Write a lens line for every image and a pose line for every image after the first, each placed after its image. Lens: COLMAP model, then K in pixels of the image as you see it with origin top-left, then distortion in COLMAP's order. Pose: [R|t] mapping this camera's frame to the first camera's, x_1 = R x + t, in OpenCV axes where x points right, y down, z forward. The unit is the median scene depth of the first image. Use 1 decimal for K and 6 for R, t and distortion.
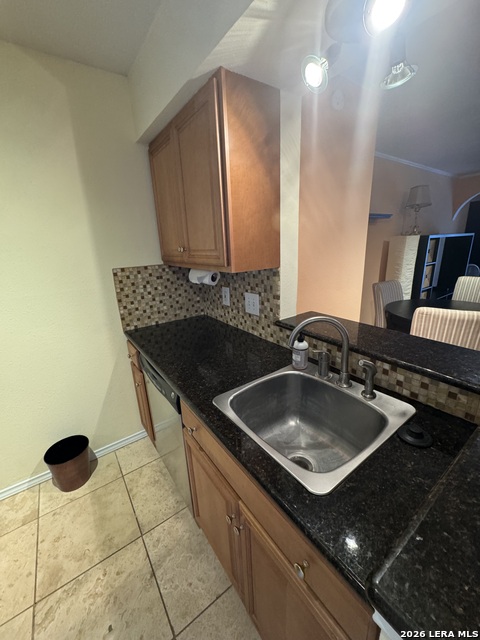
lens RADIAL K [[257.9, 0, 240.7], [0, 257.9, 321.1], [0, 0, 1]] dist [-0.004252, 0.000657]
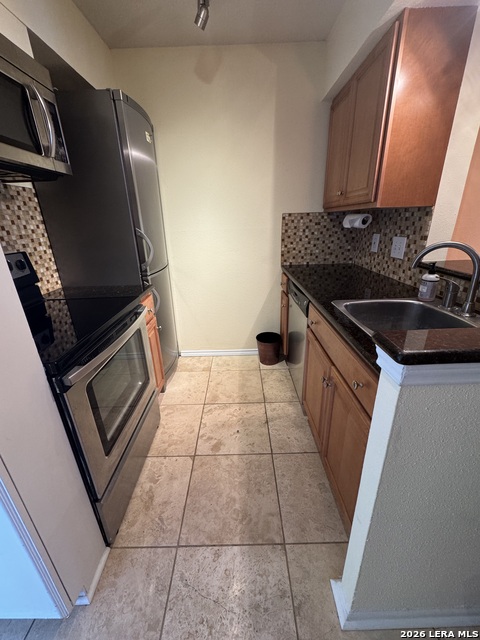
lens RADIAL K [[257.9, 0, 240.9], [0, 257.9, 320.3], [0, 0, 1]] dist [-0.004252, 0.000657]
pose [[0.818639, 0.224341, -0.528679, 0.135485], [-0.170920, 0.974007, 0.148649, 0.167488], [0.548286, -0.031328, 0.835704, -0.212740]]
